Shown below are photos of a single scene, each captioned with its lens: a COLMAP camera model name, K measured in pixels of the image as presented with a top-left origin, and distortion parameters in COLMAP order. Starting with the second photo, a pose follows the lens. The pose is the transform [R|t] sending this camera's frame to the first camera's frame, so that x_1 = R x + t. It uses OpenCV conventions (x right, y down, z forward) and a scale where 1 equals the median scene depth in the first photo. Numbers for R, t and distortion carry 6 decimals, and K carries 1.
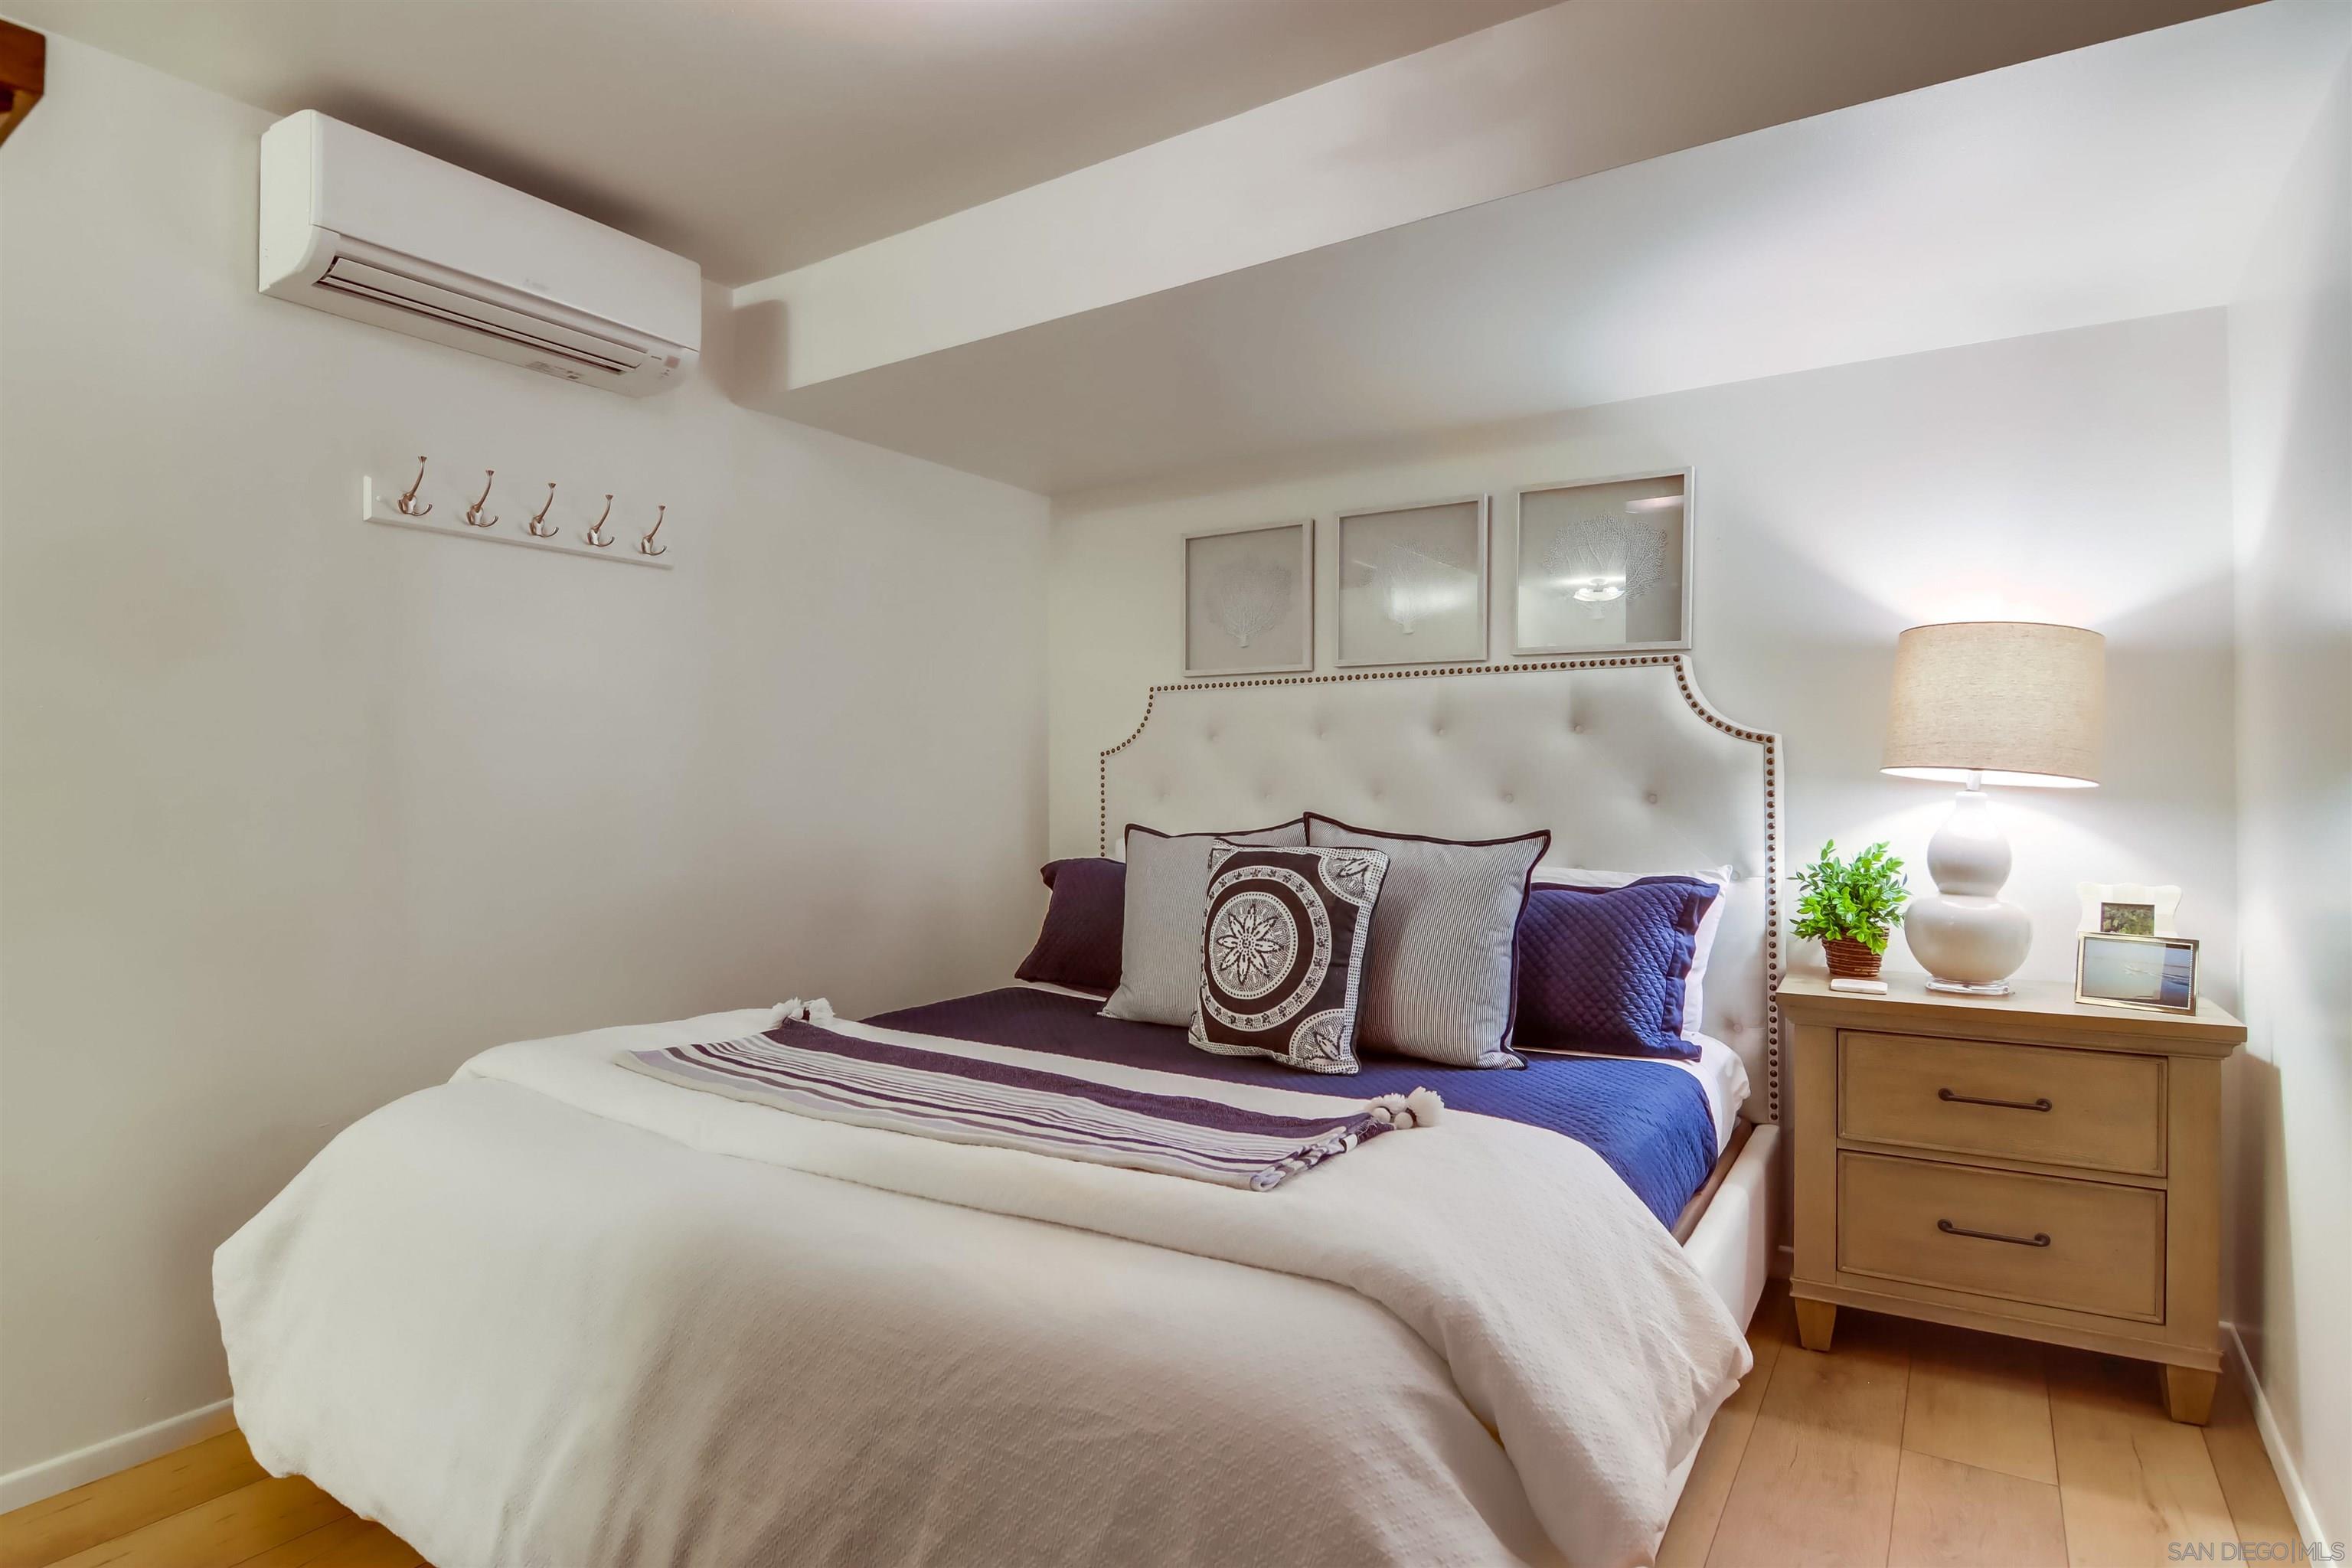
lens RADIAL K [[1218.0, 0, 1185.3], [0, 1218.0, 772.0], [0, 0, 1]] dist [0.002424, -0.014720]
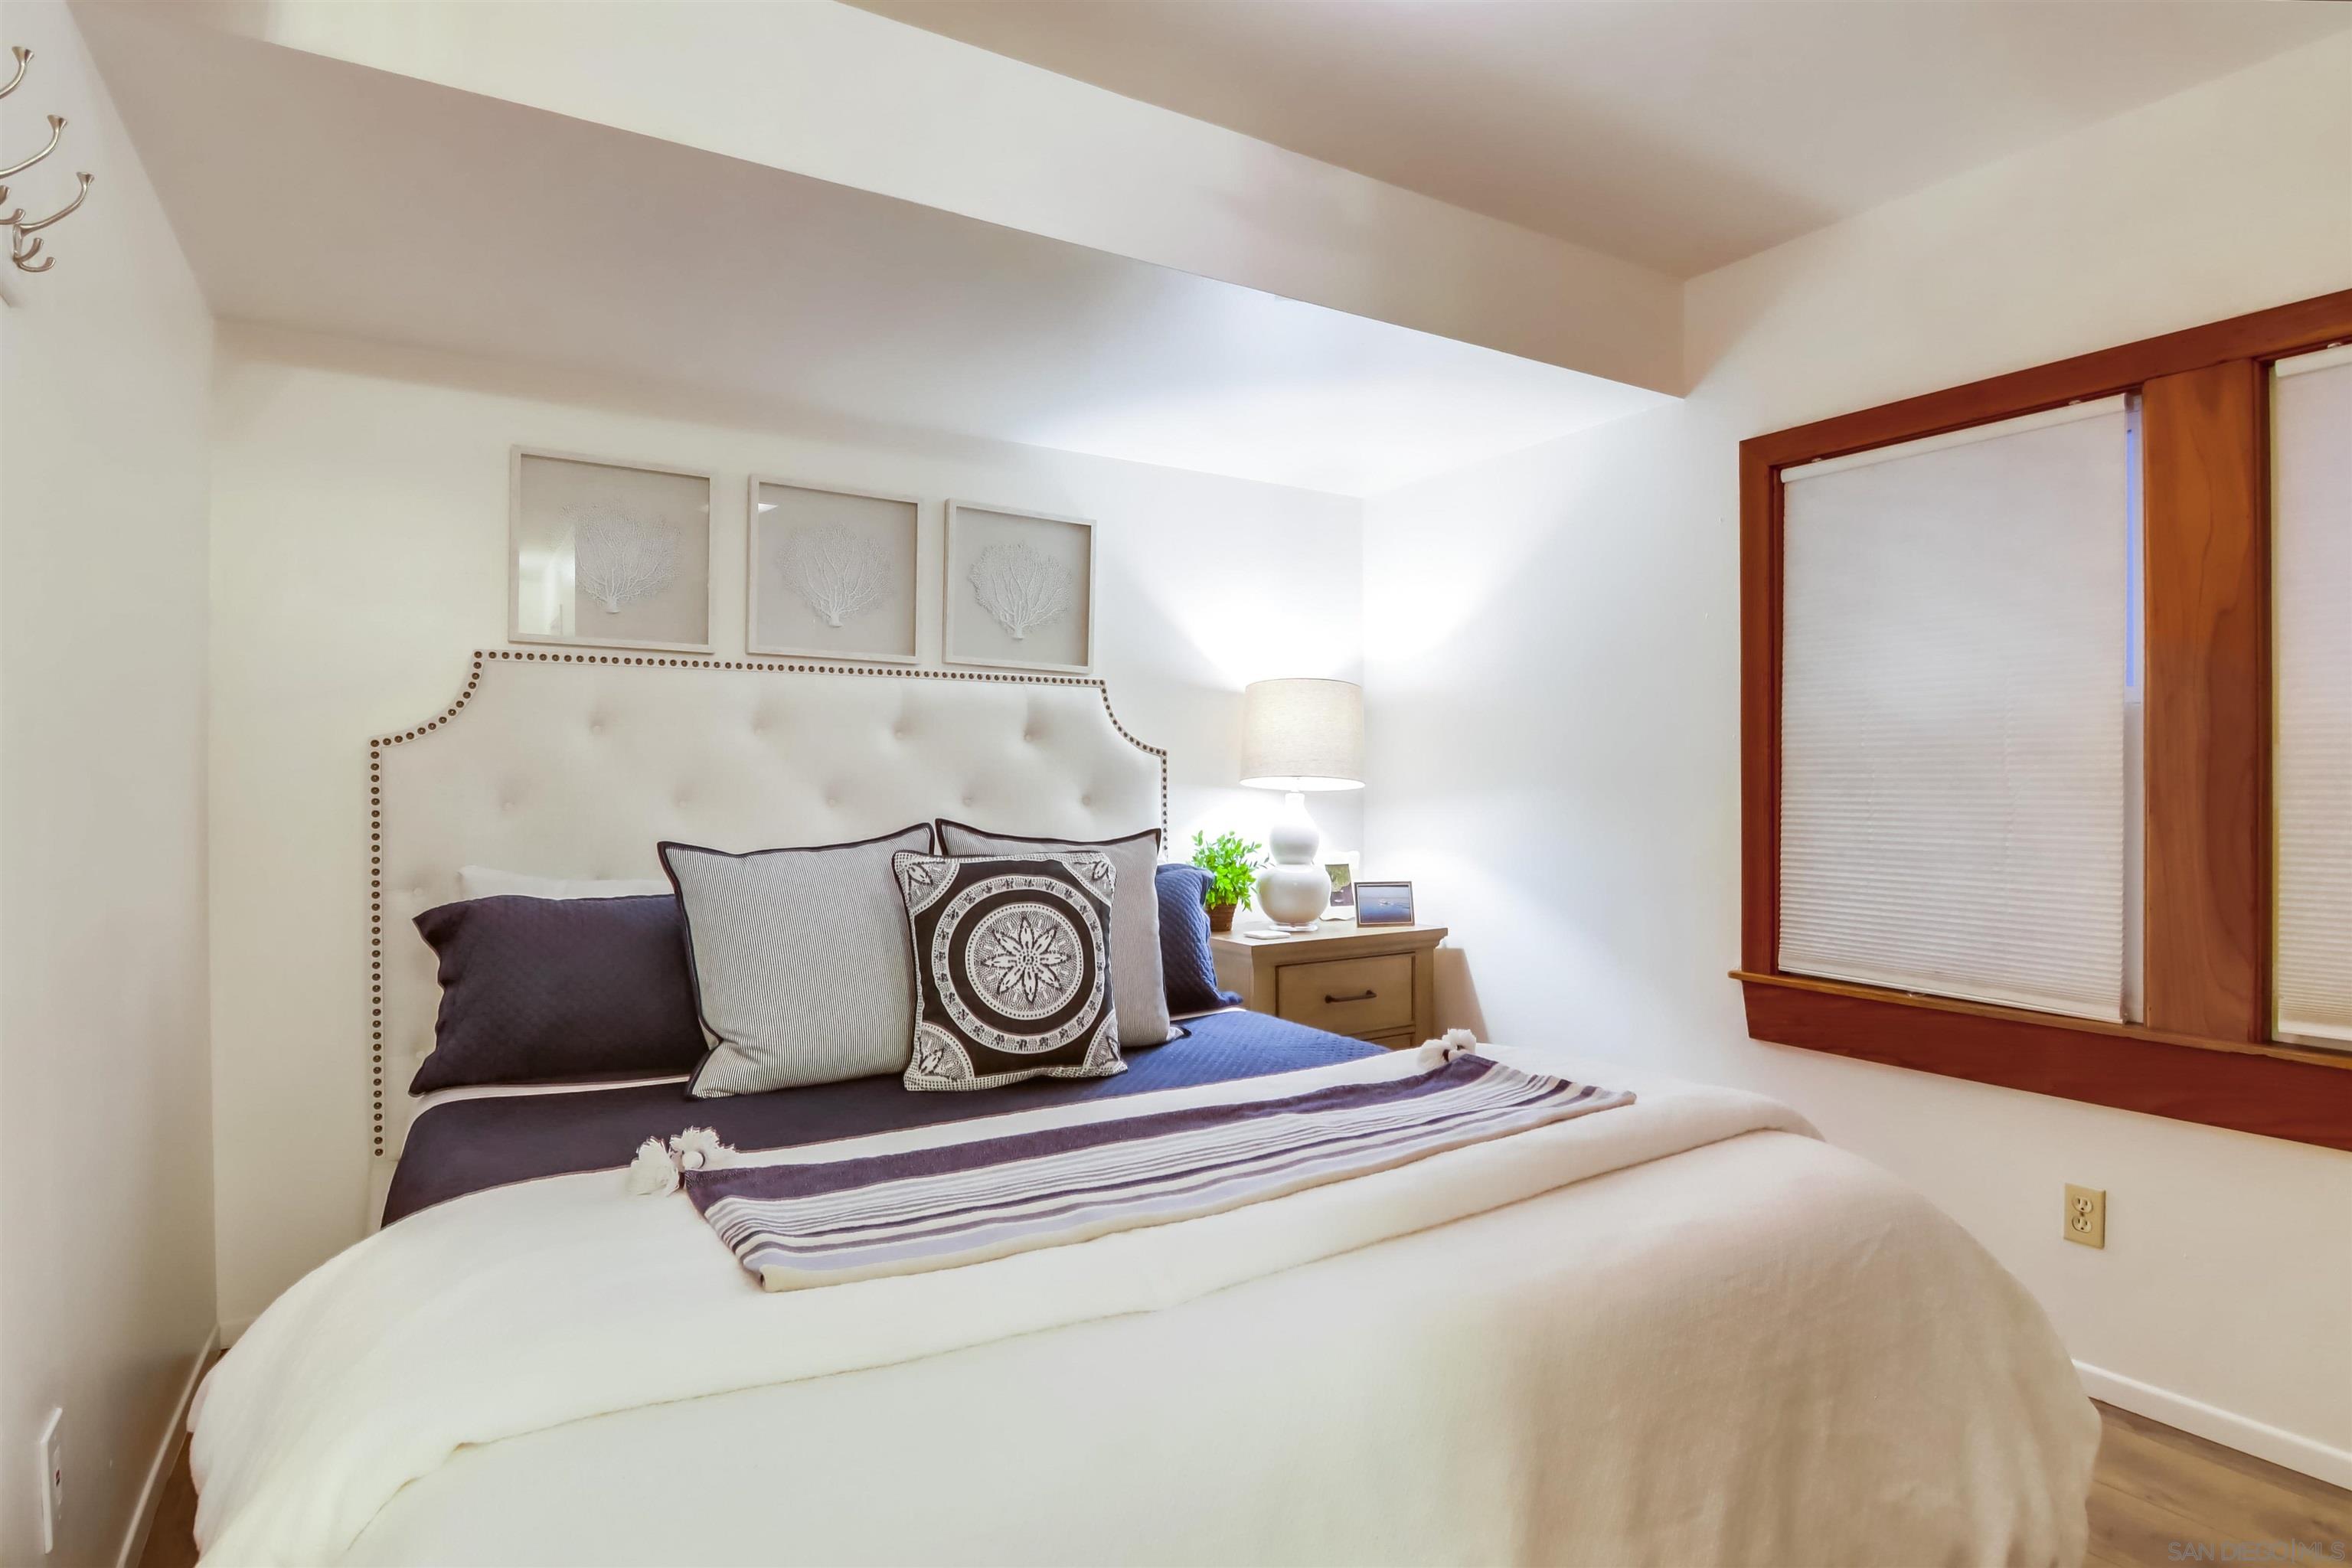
lens RADIAL K [[1222.4, 0, 1178.2], [0, 1222.4, 786.1], [0, 0, 1]] dist [-0.002621, -0.000242]
pose [[0.427097, 0.002630, 0.904202, -0.733967], [-0.007771, 0.999970, 0.000762, 0.007005], [-0.904173, -0.007352, 0.427104, 0.493366]]
